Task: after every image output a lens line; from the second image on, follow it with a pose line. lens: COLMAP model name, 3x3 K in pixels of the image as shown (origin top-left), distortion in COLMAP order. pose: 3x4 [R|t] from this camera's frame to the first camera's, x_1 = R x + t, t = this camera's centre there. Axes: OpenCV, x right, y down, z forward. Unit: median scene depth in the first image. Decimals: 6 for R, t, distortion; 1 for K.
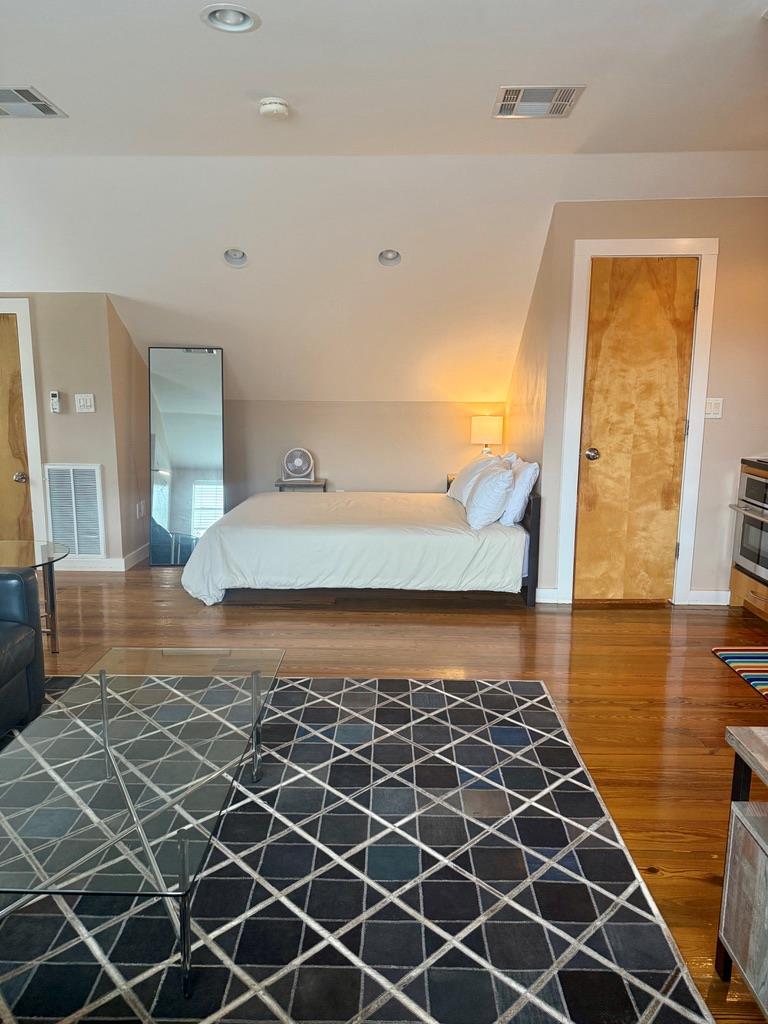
lens RADIAL K [[719.7, 0, 384.0], [0, 719.7, 512.0], [0, 0, 1]] dist [0.157250, -0.251868]
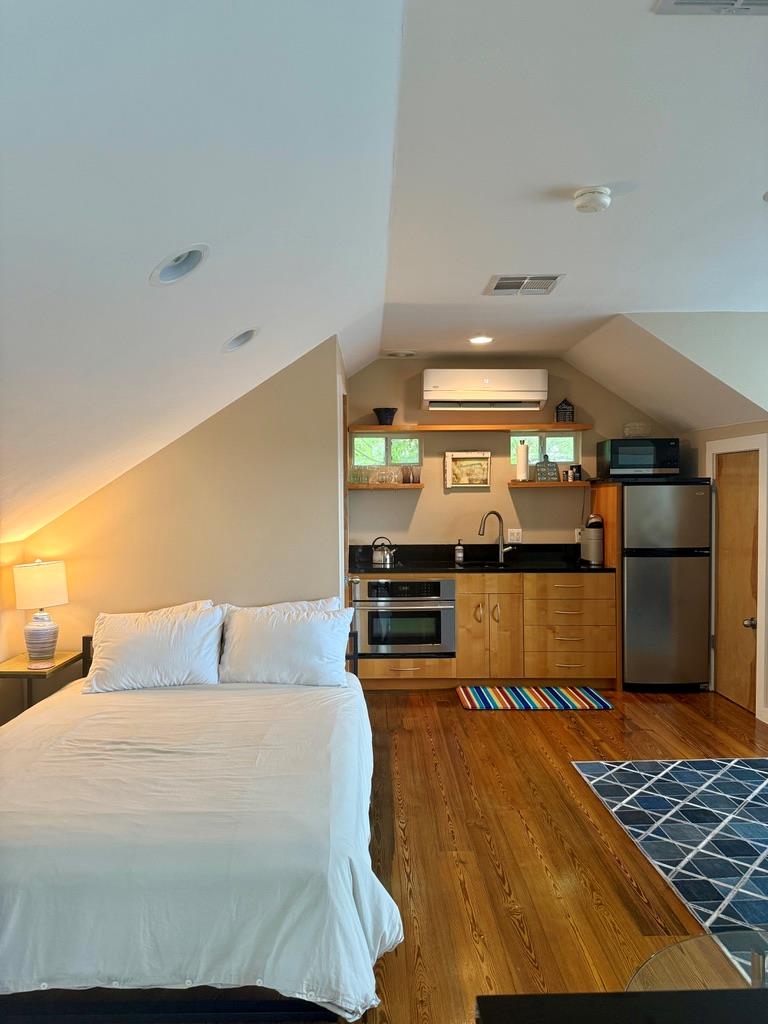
lens RADIAL K [[719.7, 0, 384.0], [0, 719.7, 512.0], [0, 0, 1]] dist [0.157250, -0.251868]
pose [[-0.056877, -0.029560, 0.997943, -1.104878], [0.177897, 0.983265, 0.039264, -0.312402], [-0.982404, 0.179764, -0.050667, 1.510571]]
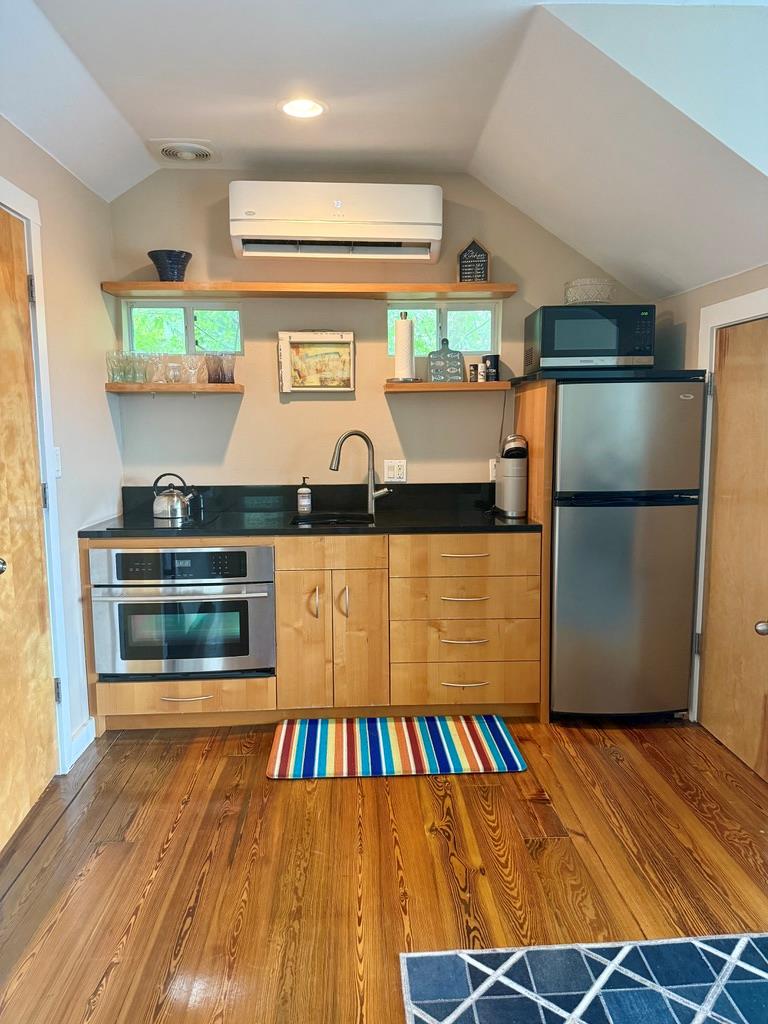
lens RADIAL K [[722.9, 0, 384.0], [0, 722.9, 512.0], [0, 0, 1]] dist [0.114566, -0.173278]
pose [[-0.081697, -0.125178, 0.988765, -0.344284], [0.178289, 0.974243, 0.138071, -0.206560], [-0.980581, 0.187566, -0.057275, 1.151909]]
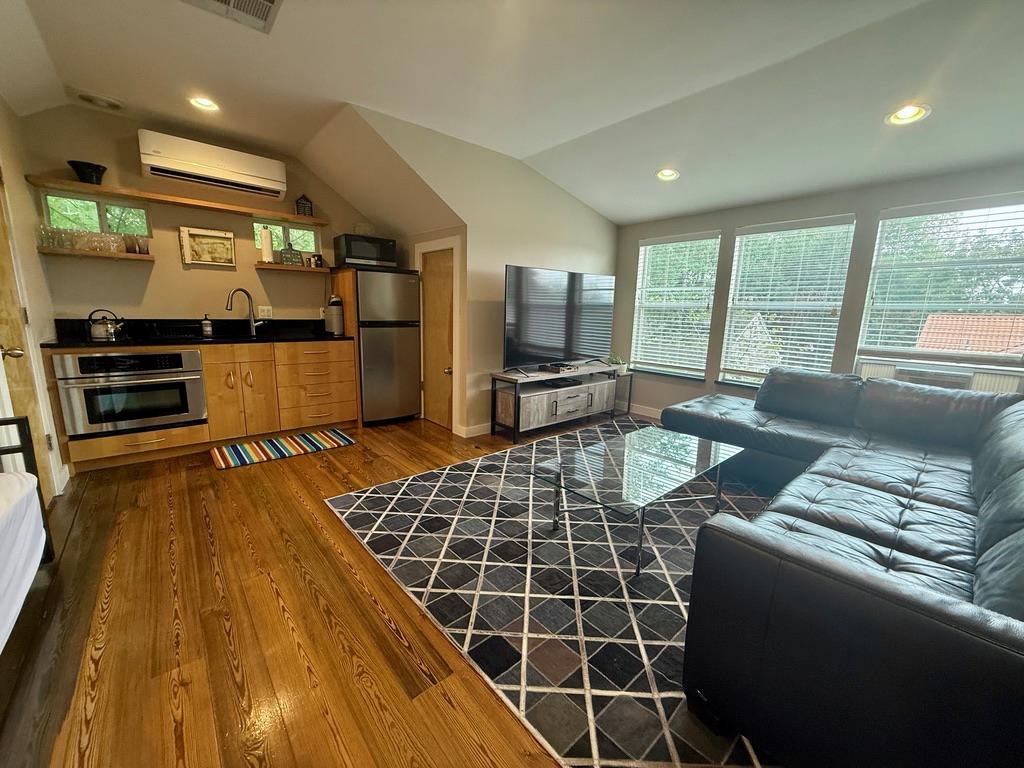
lens RADIAL K [[409.8, 0, 512.0], [0, 409.8, 384.0], [0, 0, 1]] dist [0.001708, -0.000376]
pose [[-0.675413, -0.154485, 0.721077, -0.625852], [0.098623, 0.950105, 0.295929, -0.191311], [-0.730815, 0.270989, -0.626477, 1.366604]]
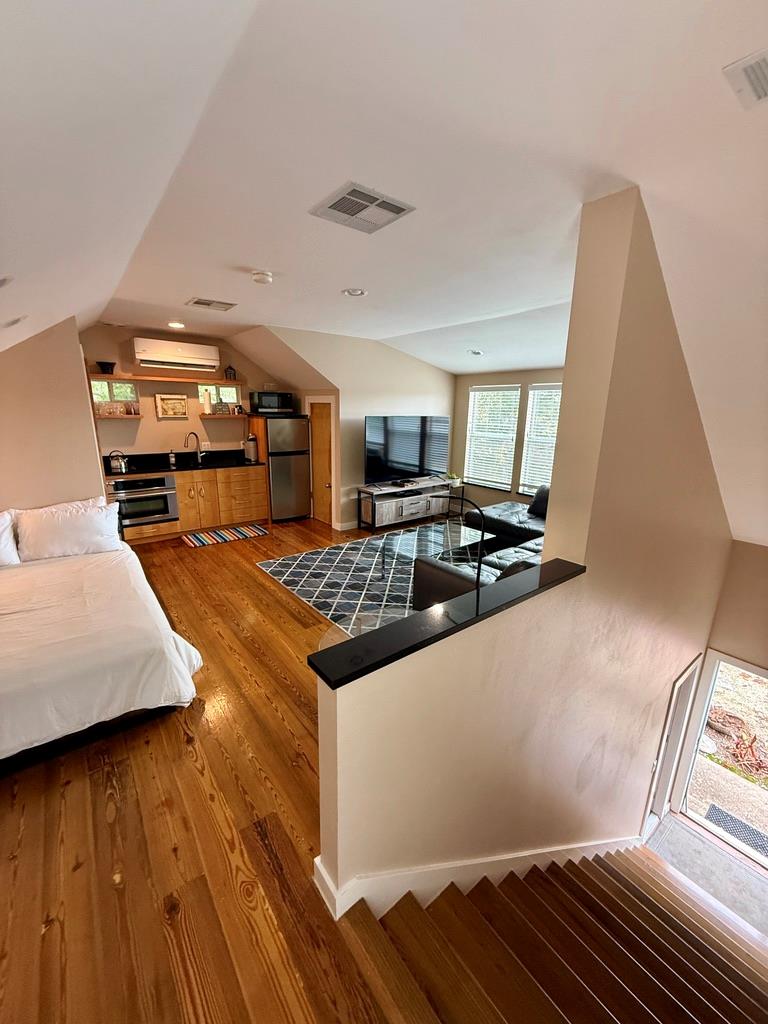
lens RADIAL K [[409.8, 0, 384.0], [0, 409.8, 512.0], [0, 0, 1]] dist [0.001708, -0.000376]
pose [[-0.638954, -0.204423, 0.741586, -1.189417], [0.113837, 0.928301, 0.353975, -0.413928], [-0.760775, 0.310593, -0.569871, 1.637495]]
